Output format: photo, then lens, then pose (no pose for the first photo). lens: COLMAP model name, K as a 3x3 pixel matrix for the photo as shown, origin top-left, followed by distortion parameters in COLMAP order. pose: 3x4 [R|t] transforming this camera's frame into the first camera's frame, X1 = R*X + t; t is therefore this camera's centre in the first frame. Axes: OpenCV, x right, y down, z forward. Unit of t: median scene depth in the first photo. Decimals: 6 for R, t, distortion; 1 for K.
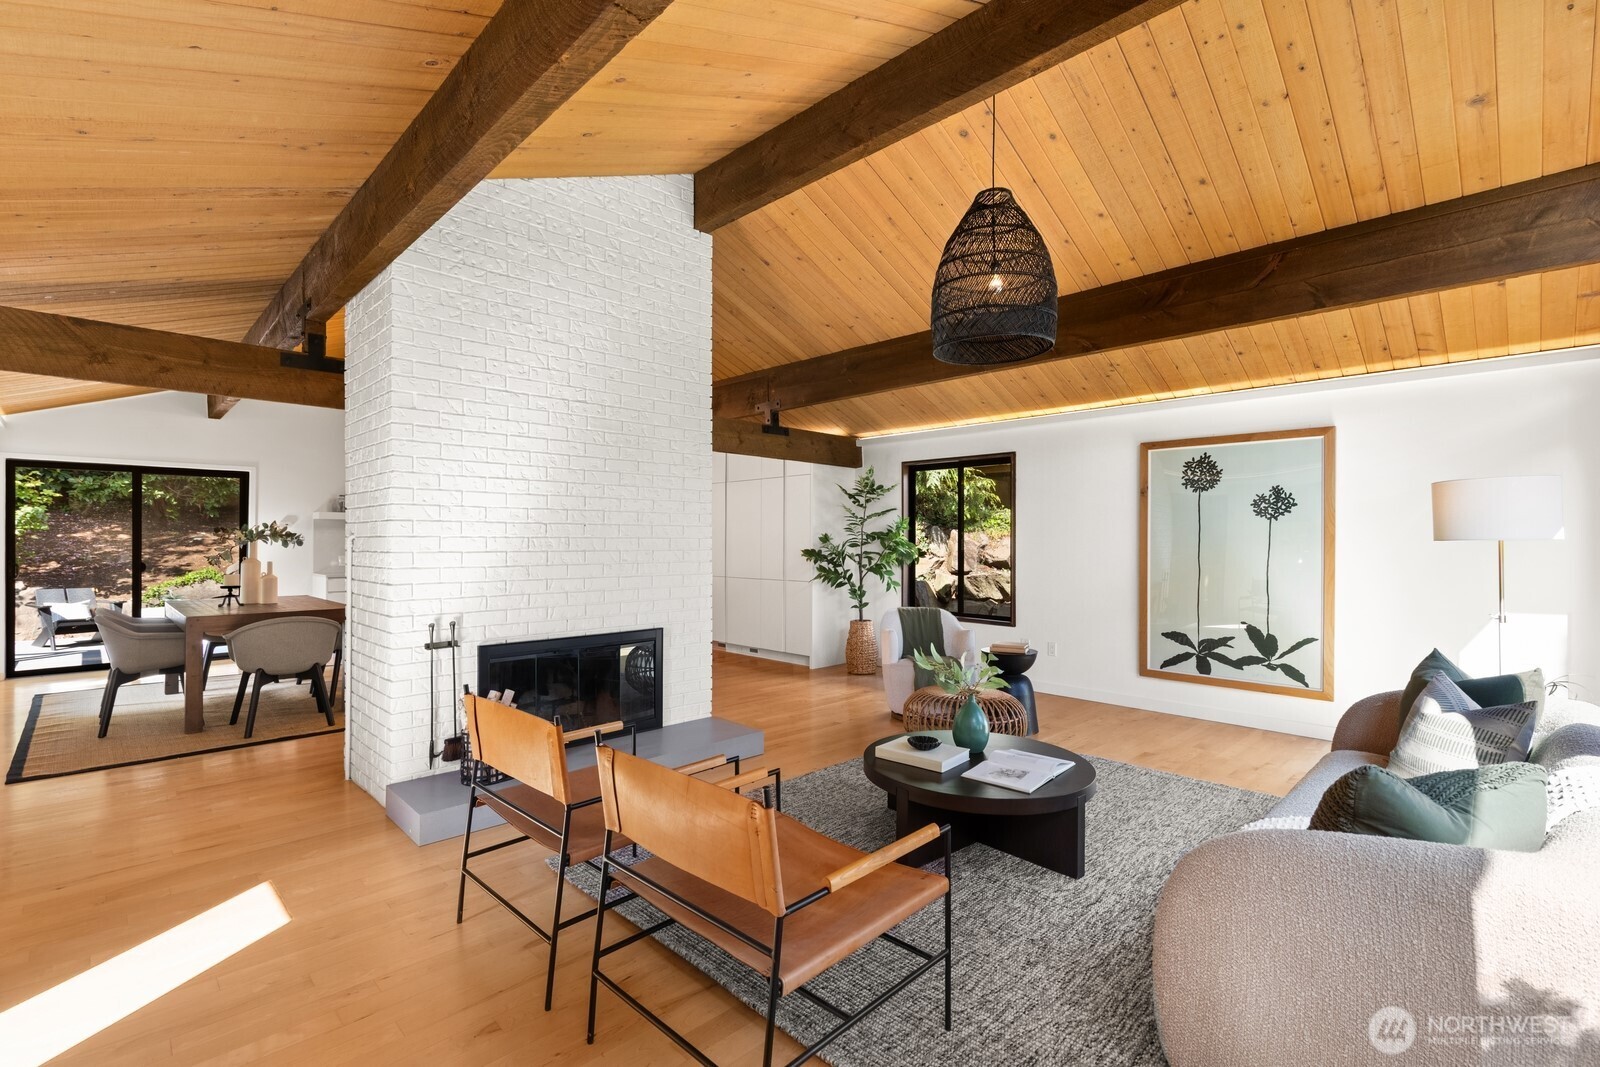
lens RADIAL K [[720.5, 0, 784.9], [0, 720.5, 545.6], [0, 0, 1]] dist [0.009526, 0.000491]
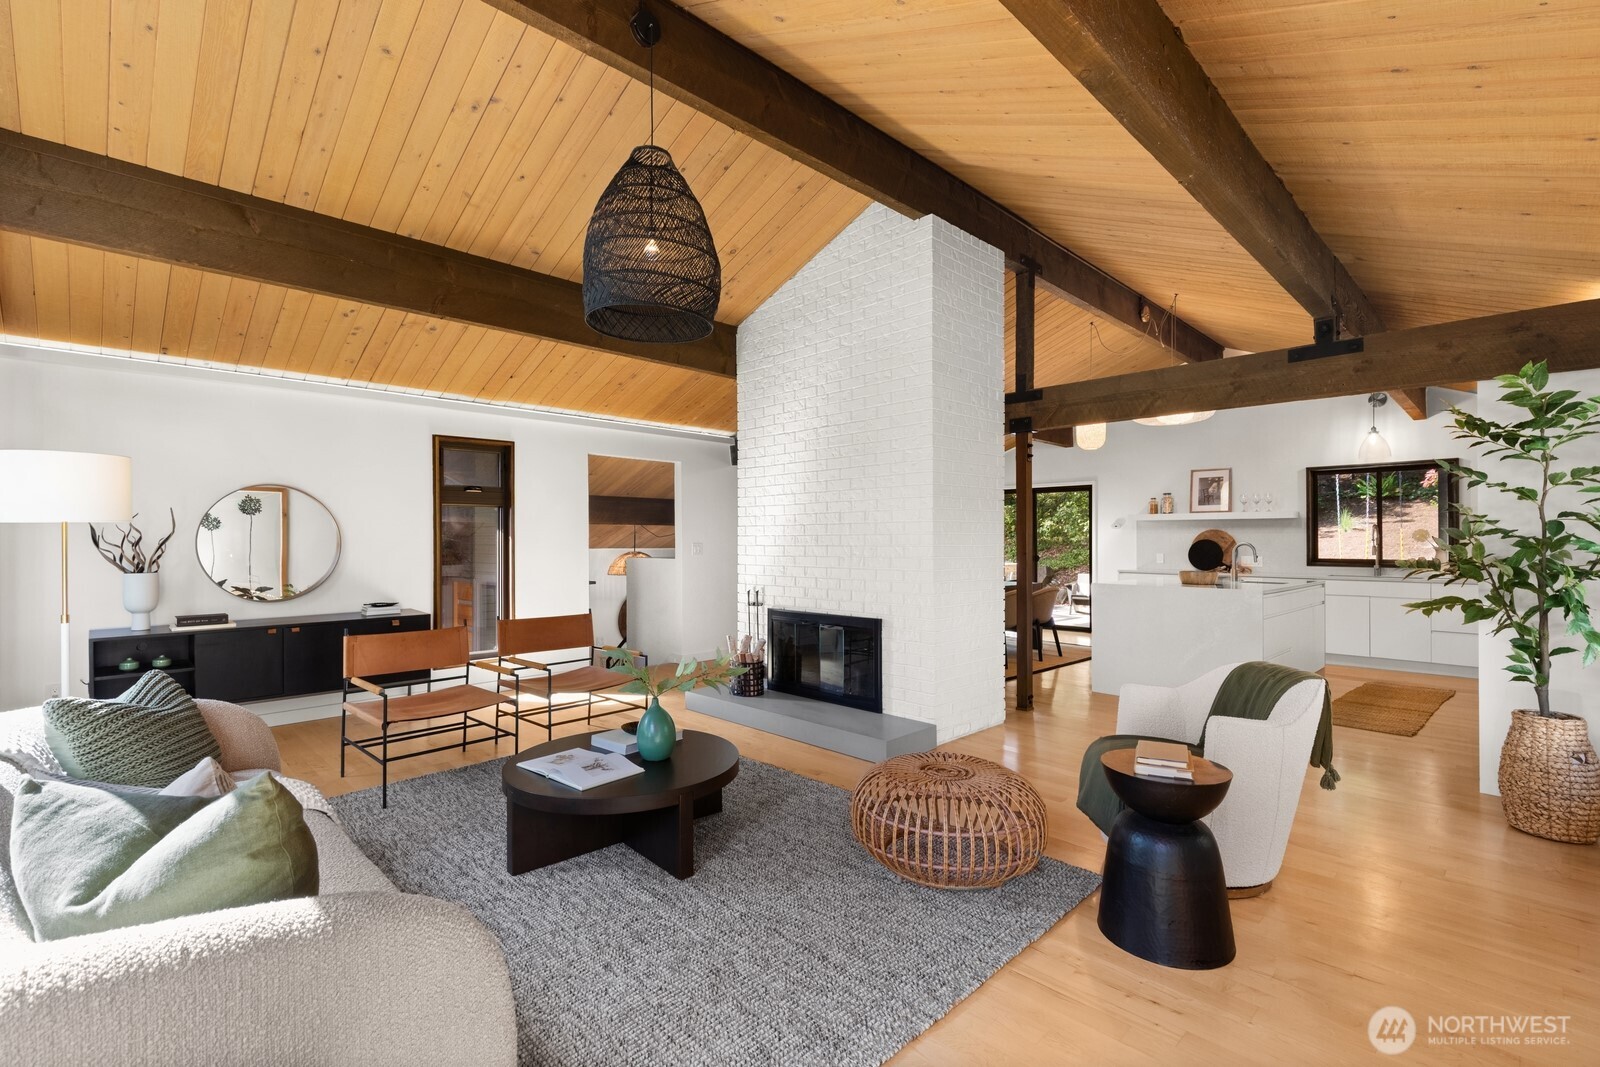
lens RADIAL K [[720.5, 0, 794.8], [0, 720.5, 538.9], [0, 0, 1]] dist [0.009526, 0.000491]
pose [[0.004215, -0.001099, -0.999991, 0.997218], [-0.001614, 0.999998, -0.001106, -0.003194], [0.999990, 0.001619, 0.004213, 0.971541]]
